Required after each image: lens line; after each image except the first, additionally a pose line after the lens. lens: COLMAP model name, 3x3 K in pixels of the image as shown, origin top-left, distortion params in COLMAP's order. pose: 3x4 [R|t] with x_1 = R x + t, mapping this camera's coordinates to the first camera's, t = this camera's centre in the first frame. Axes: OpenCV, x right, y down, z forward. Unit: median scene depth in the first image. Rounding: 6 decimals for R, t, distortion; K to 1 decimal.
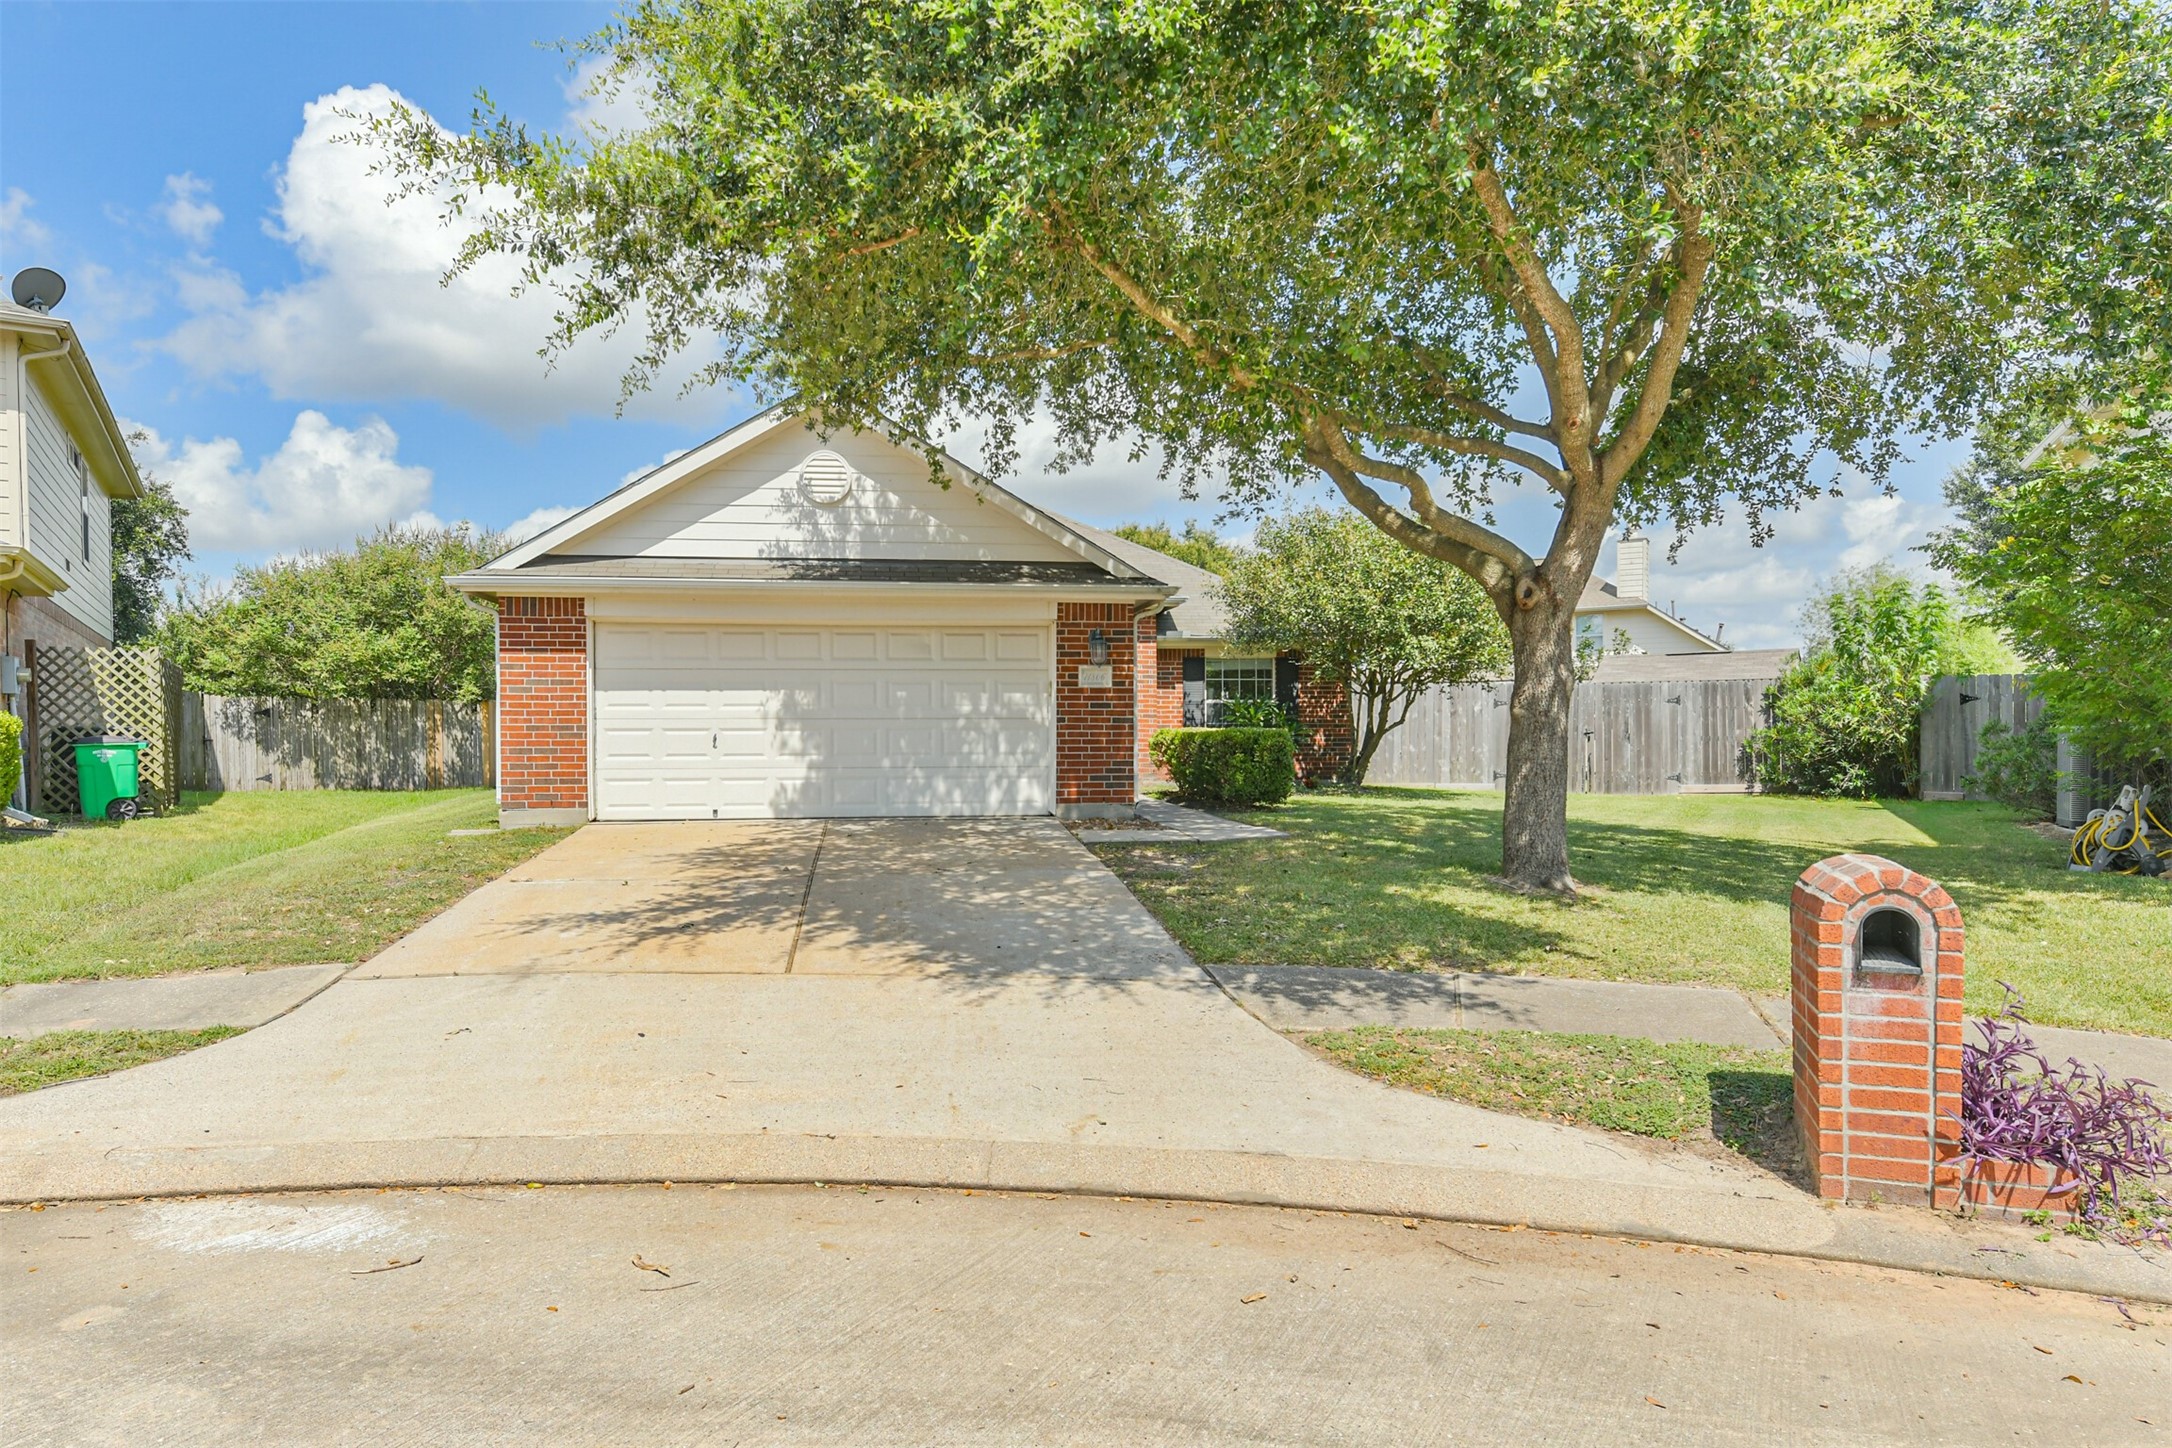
lens RADIAL K [[1342.6, 0, 1023.9], [0, 1342.6, 781.1], [0, 0, 1]] dist [0.040124, -0.000634]
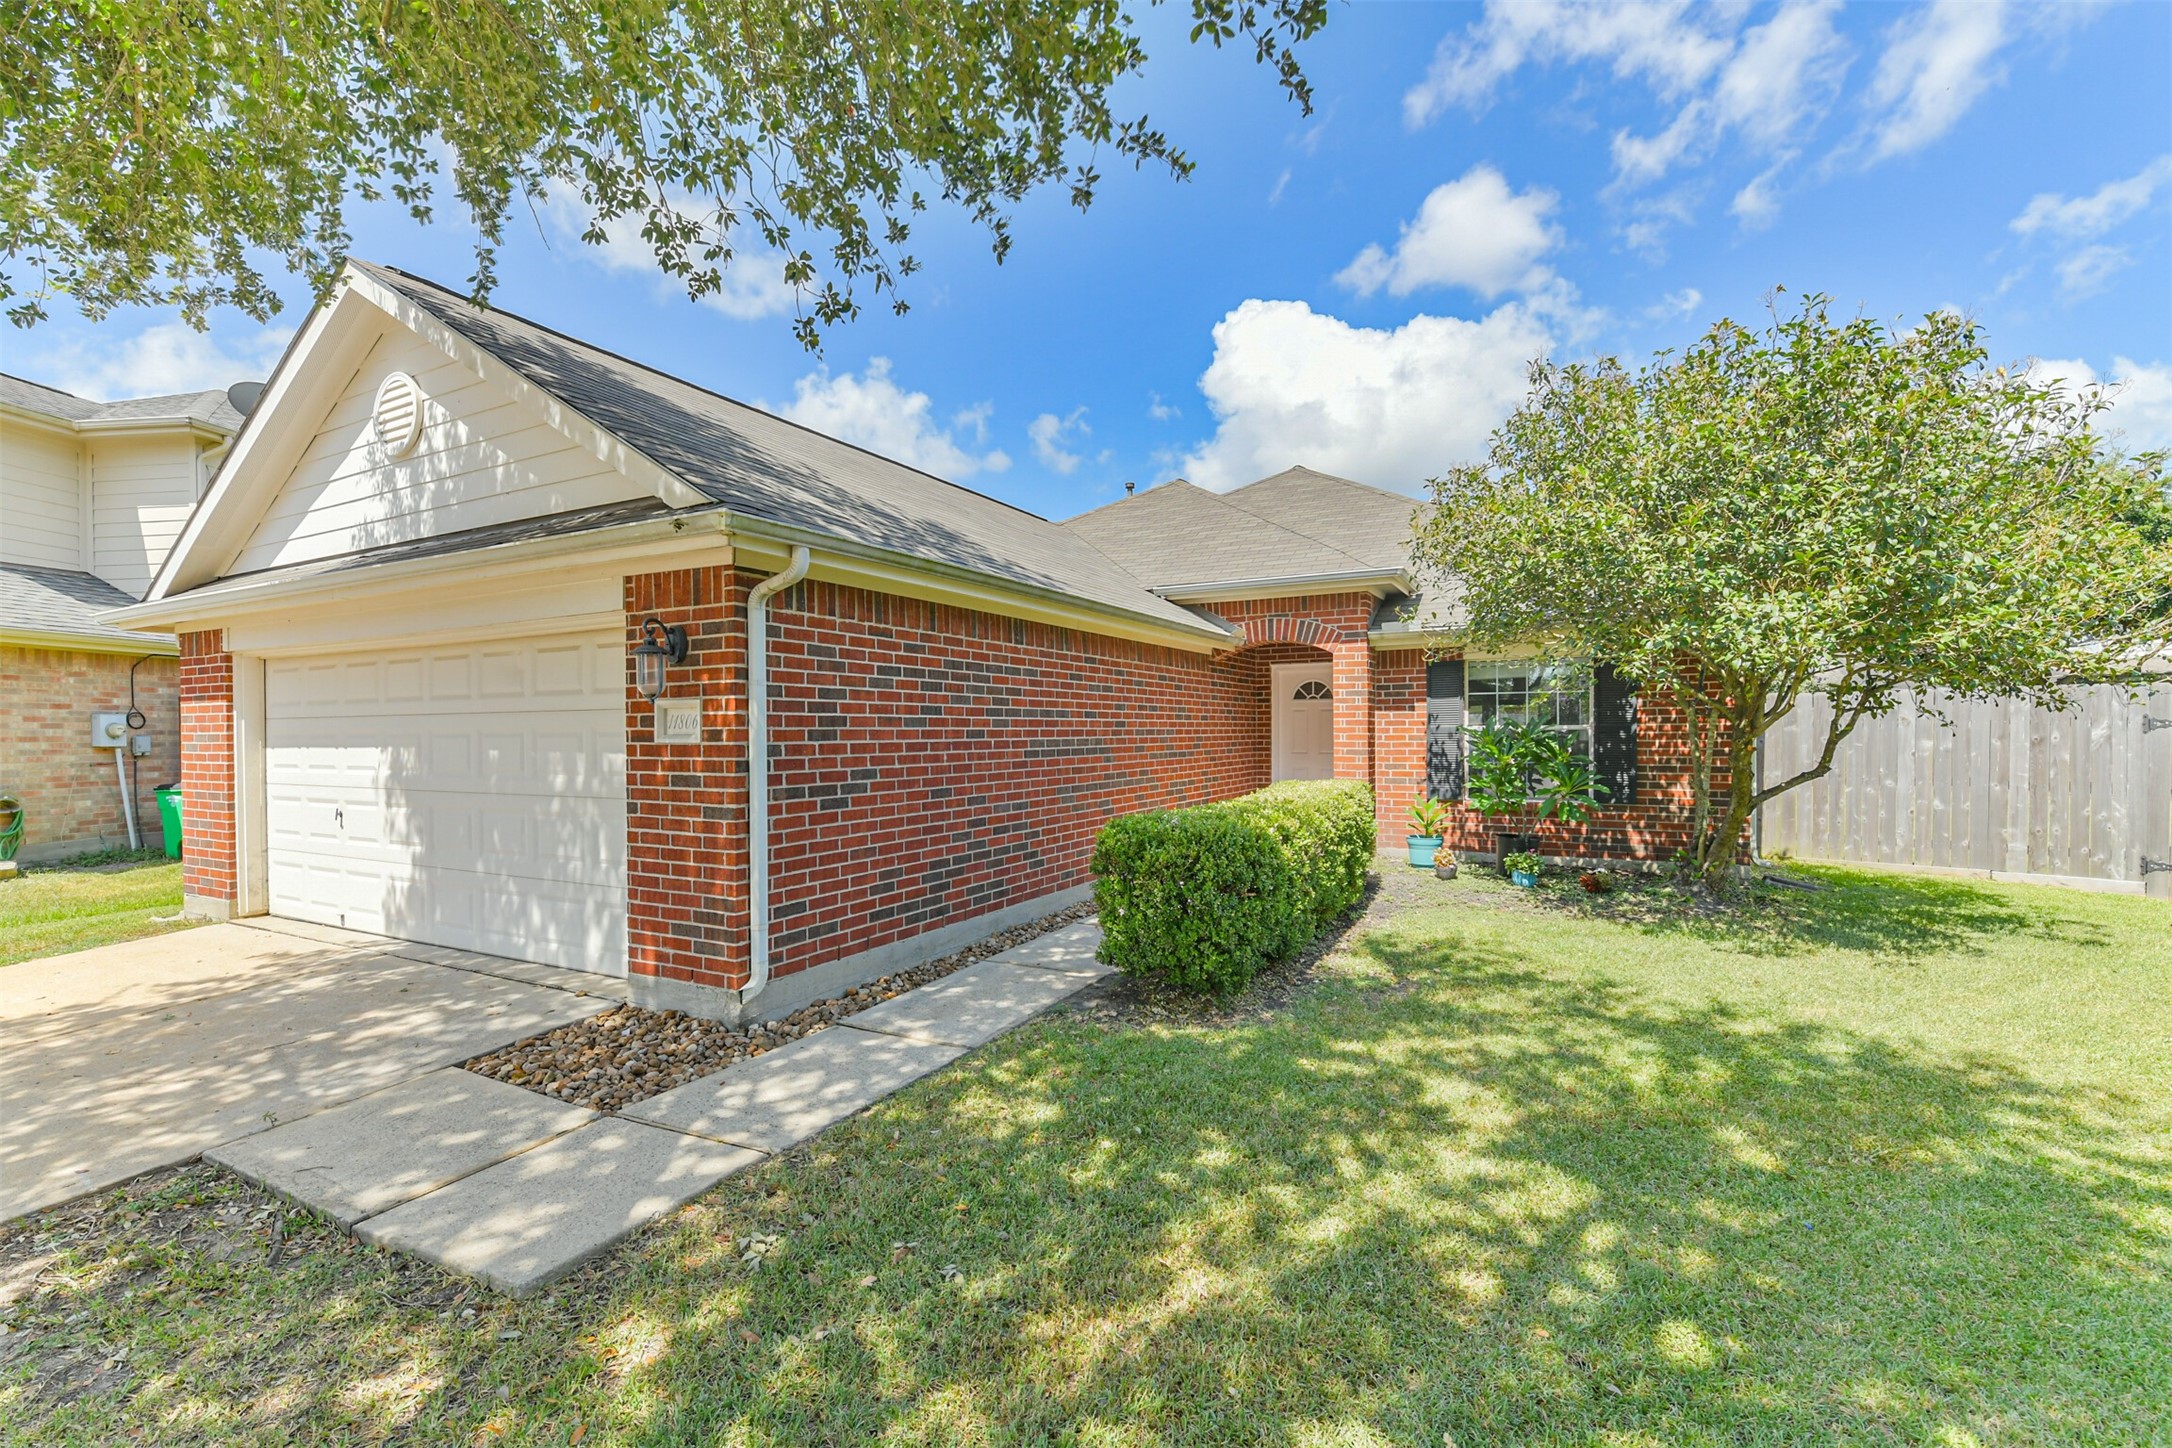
lens RADIAL K [[927.3, 0, 1088.6], [0, 927.3, 741.3], [0, 0, 1]] dist [0.026269, -0.009157]
pose [[0.817327, 0.005127, -0.576152, 0.371405], [-0.014453, 0.999828, -0.011606, -0.068795], [0.575993, 0.017813, 0.817260, 0.809047]]
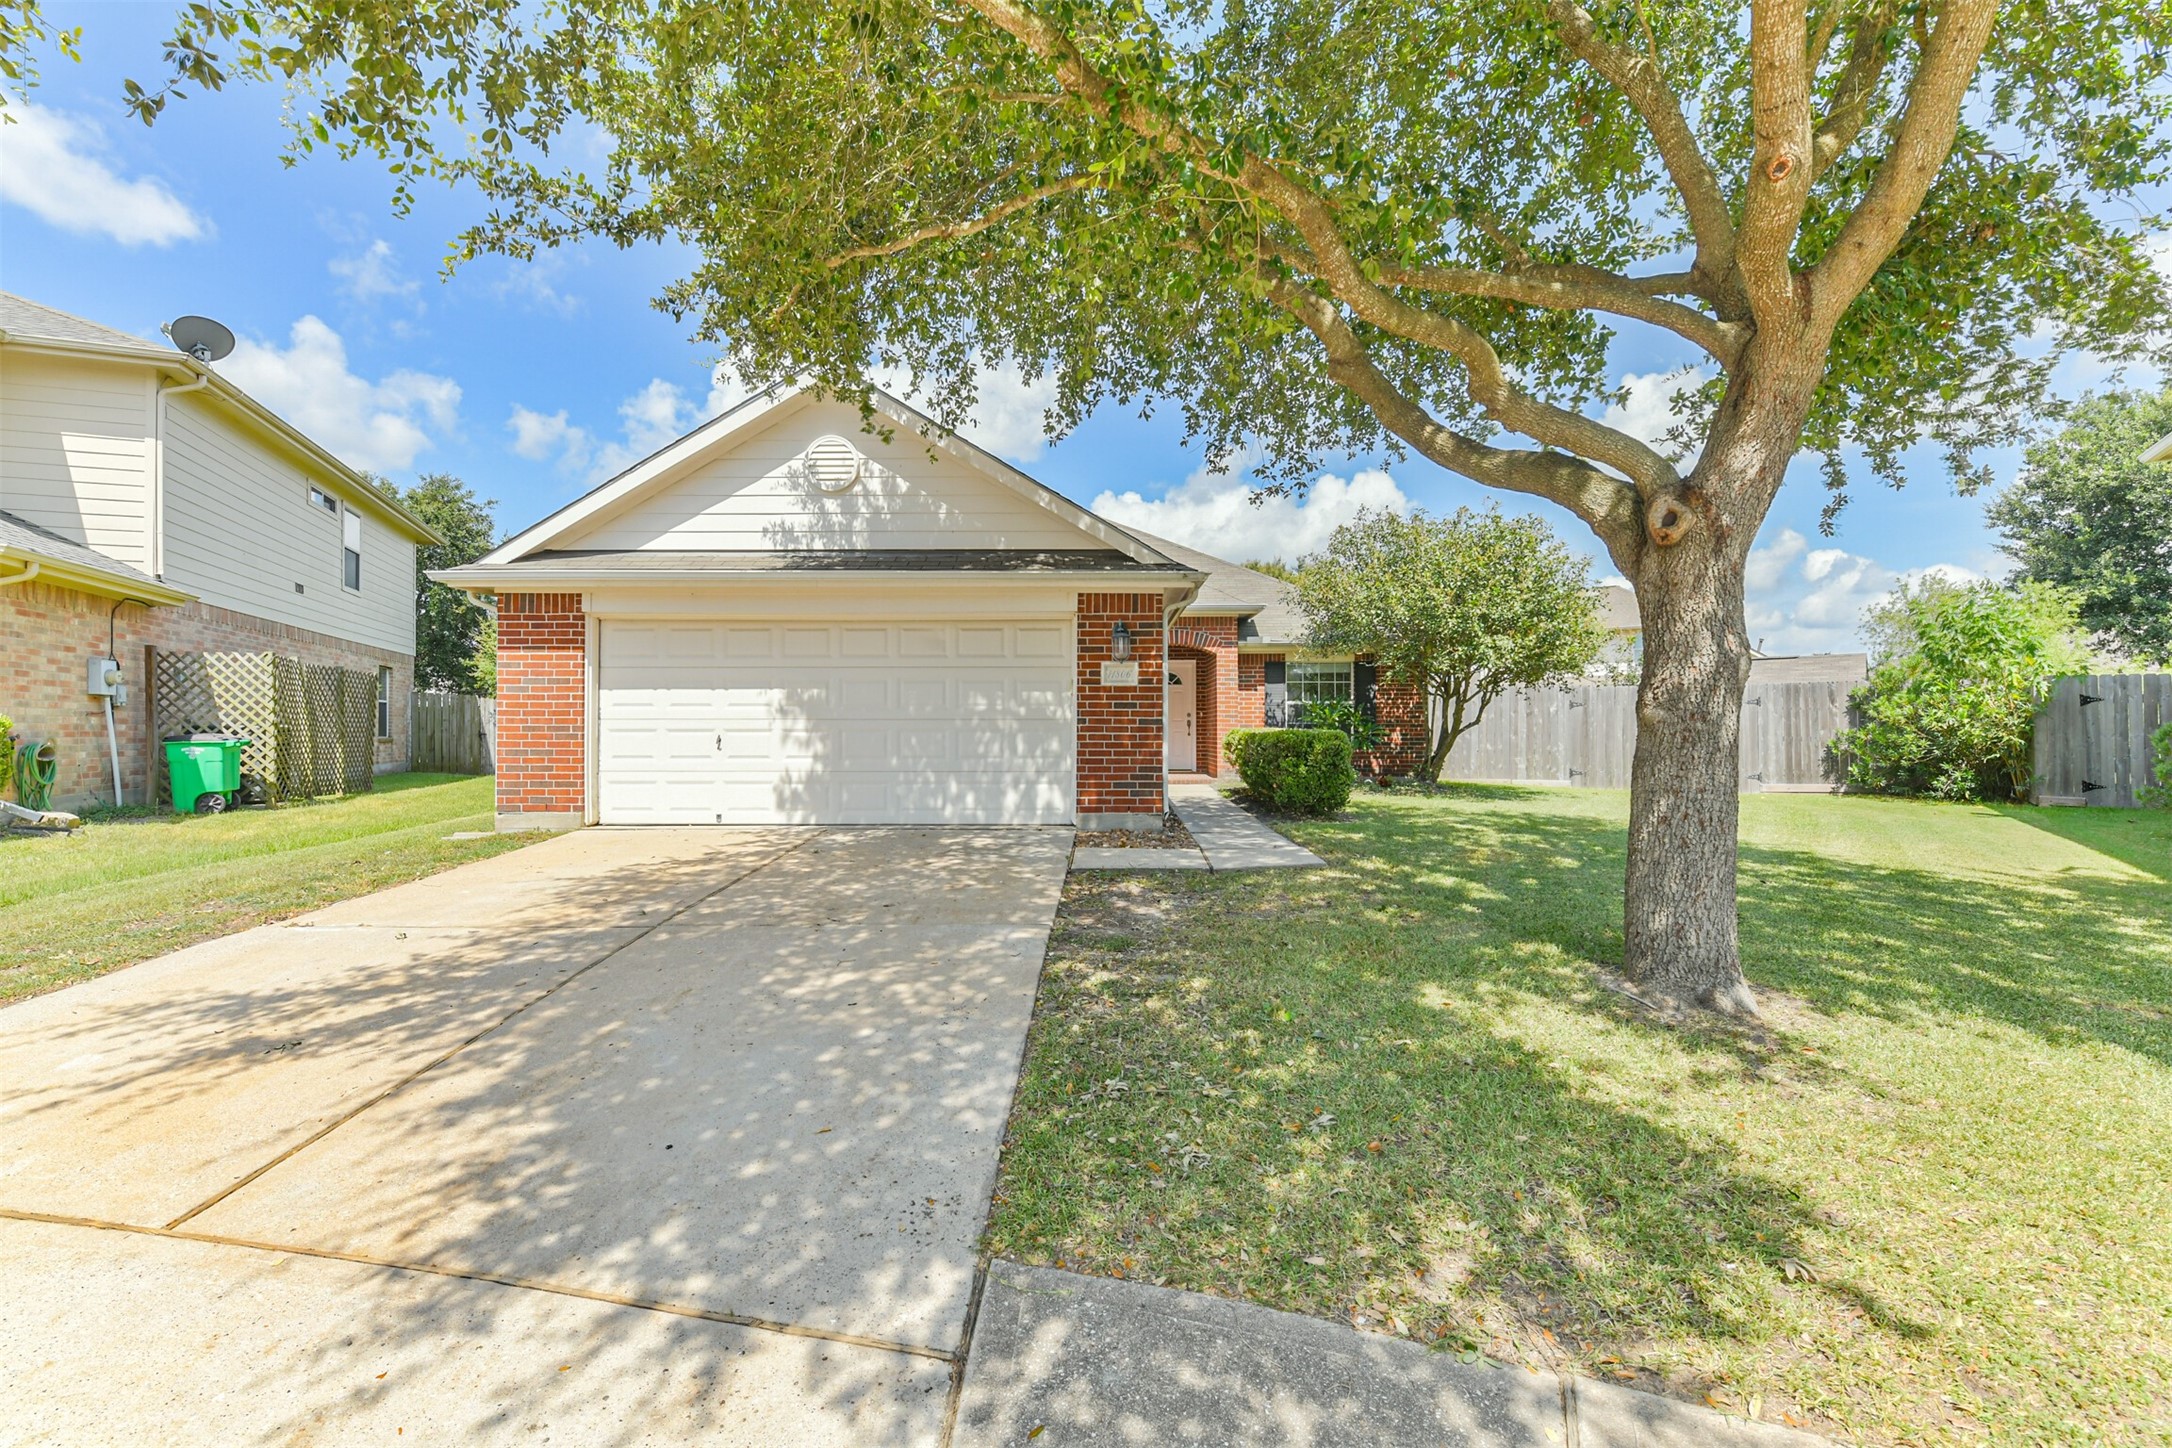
lens RADIAL K [[927.3, 0, 1088.6], [0, 927.3, 741.3], [0, 0, 1]] dist [0.026269, -0.009157]
pose [[0.991509, 0.005297, -0.129931, 0.114631], [-0.007847, 0.999786, -0.019124, -0.019581], [0.129802, 0.019981, 0.991339, 0.372484]]
